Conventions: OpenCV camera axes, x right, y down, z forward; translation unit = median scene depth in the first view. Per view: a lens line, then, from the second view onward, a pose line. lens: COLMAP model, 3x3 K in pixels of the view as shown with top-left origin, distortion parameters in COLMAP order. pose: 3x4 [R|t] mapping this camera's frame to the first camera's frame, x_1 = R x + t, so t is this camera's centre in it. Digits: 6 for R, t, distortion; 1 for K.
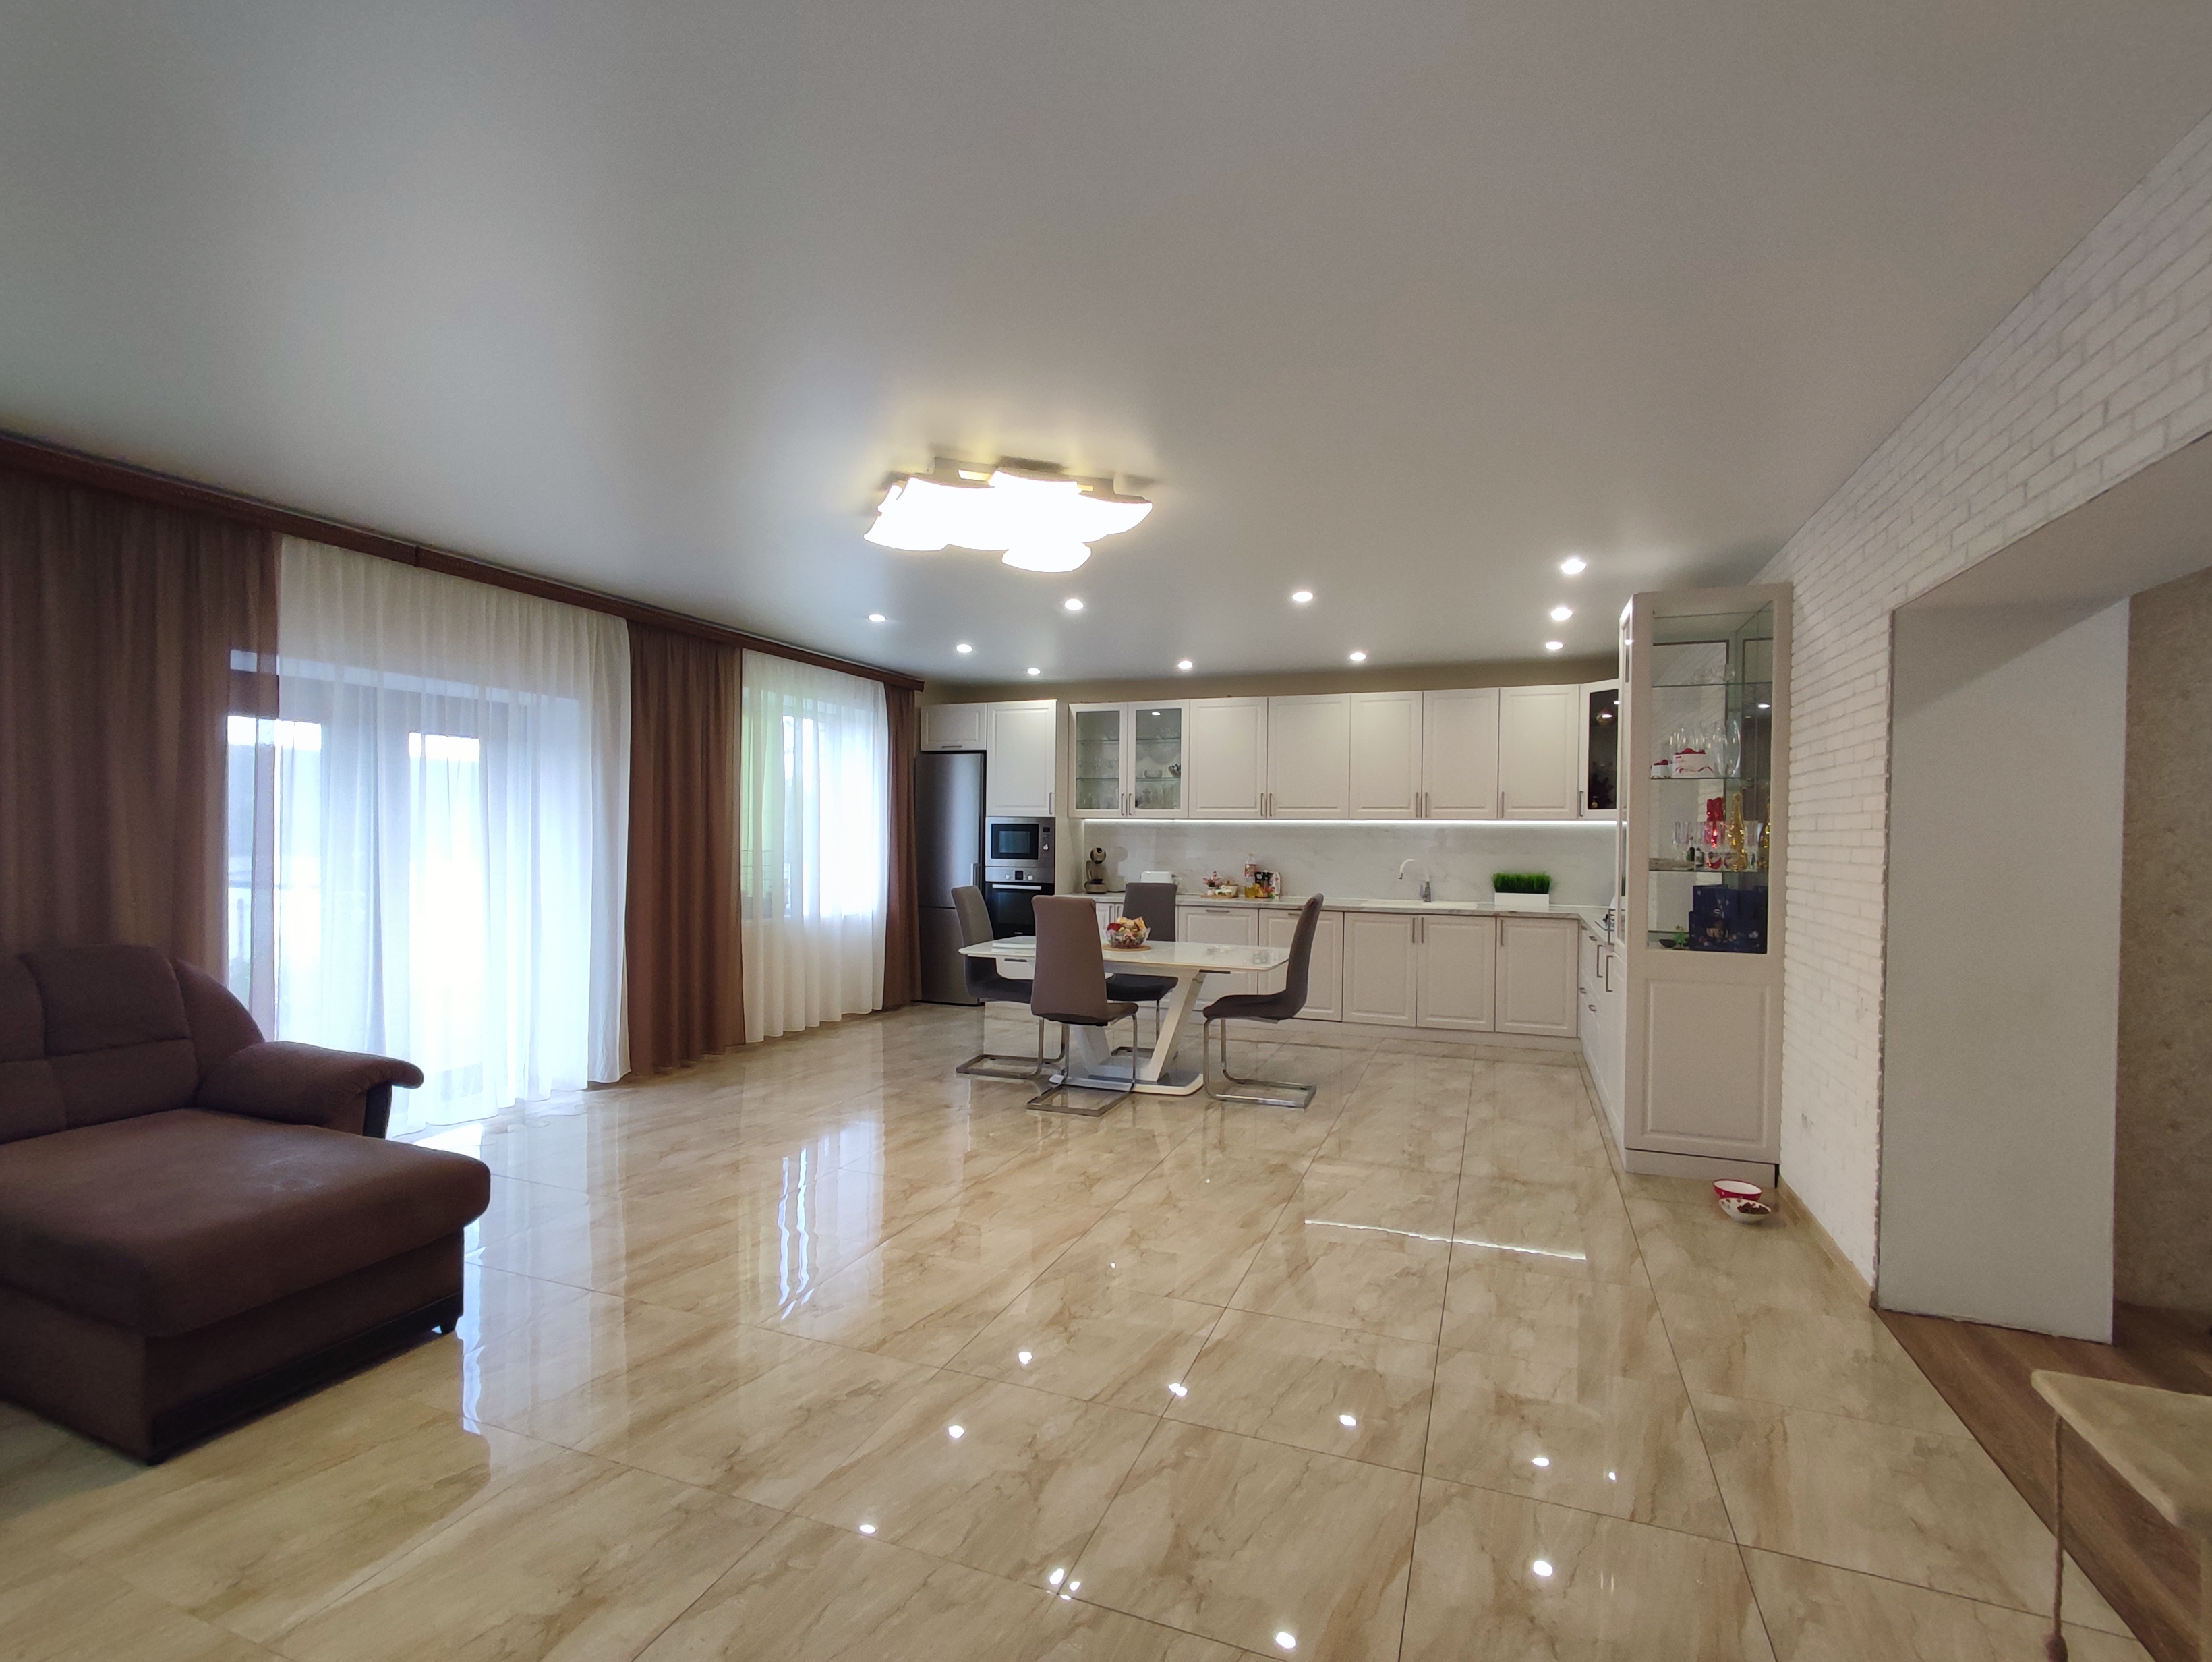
lens RADIAL K [[1003.5, 0, 1122.5], [0, 1003.5, 842.6], [0, 0, 1]] dist [-0.003072, 0.001408]
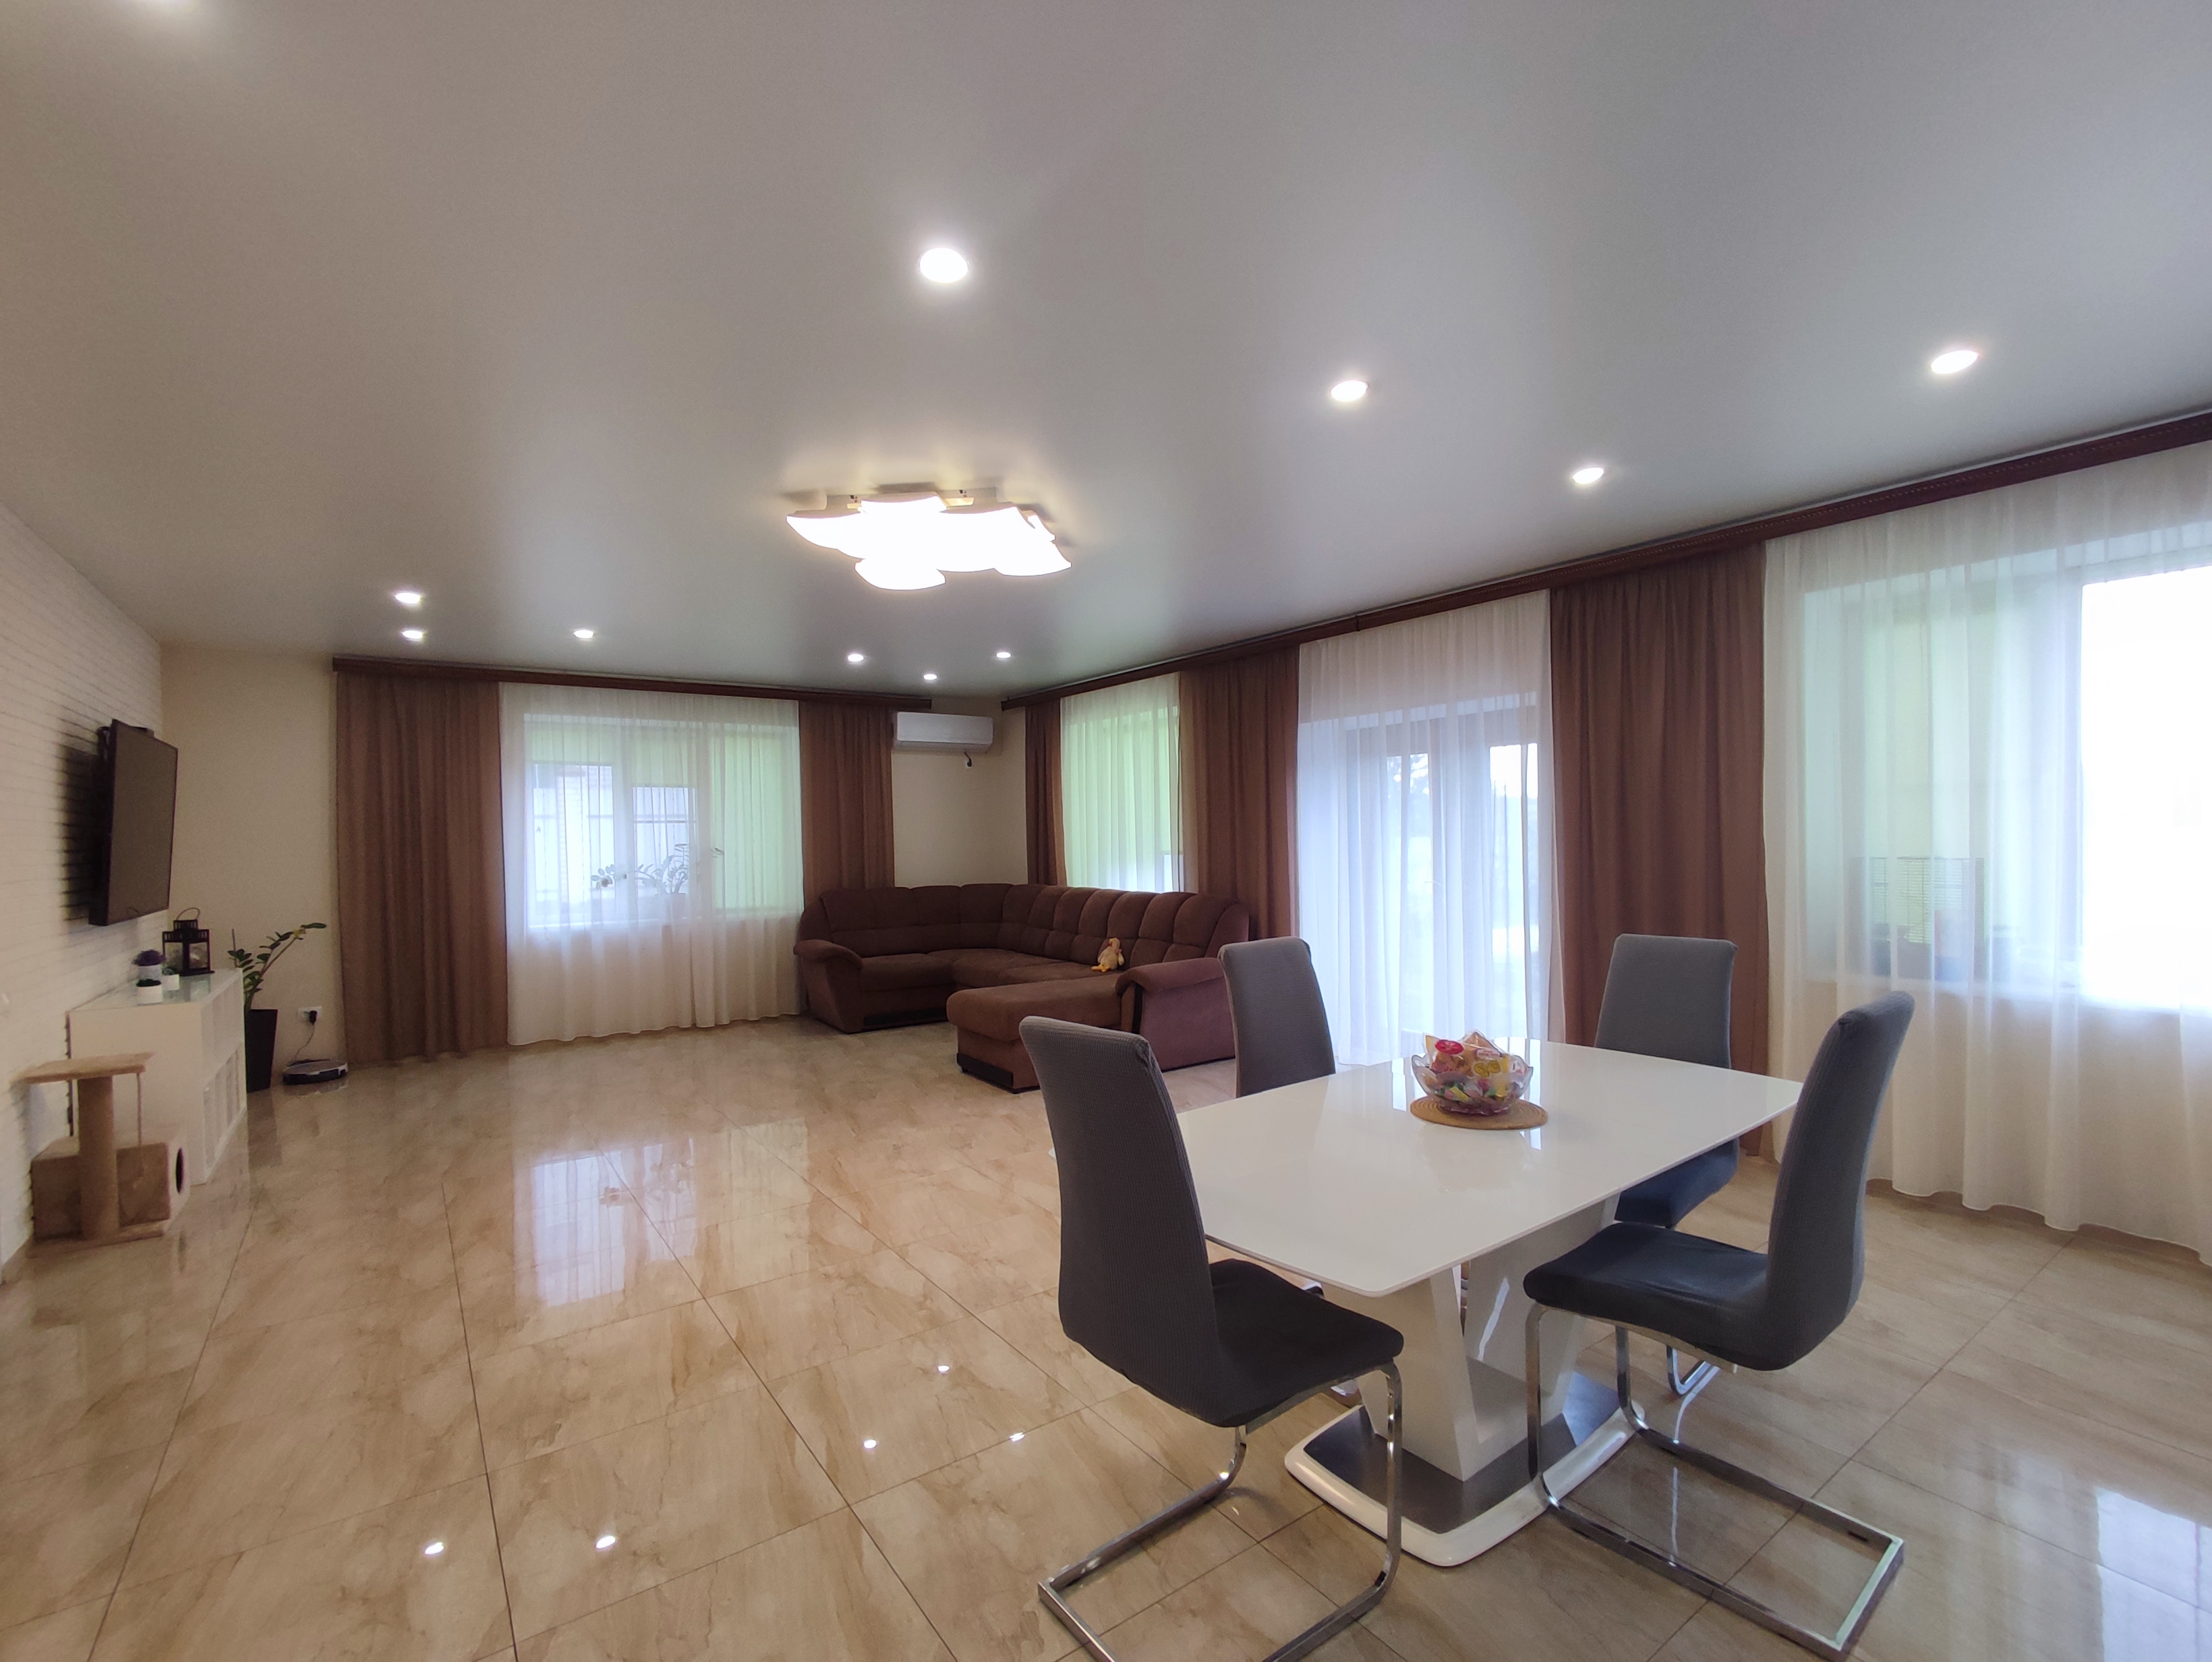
lens RADIAL K [[1003.5, 0, 1122.5], [0, 1003.5, 842.6], [0, 0, 1]] dist [-0.003072, 0.001408]
pose [[-0.543018, 0.005328, -0.839704, 0.342015], [0.004006, 0.999985, 0.003754, -0.004776], [0.839711, -0.001325, -0.543031, 0.897693]]
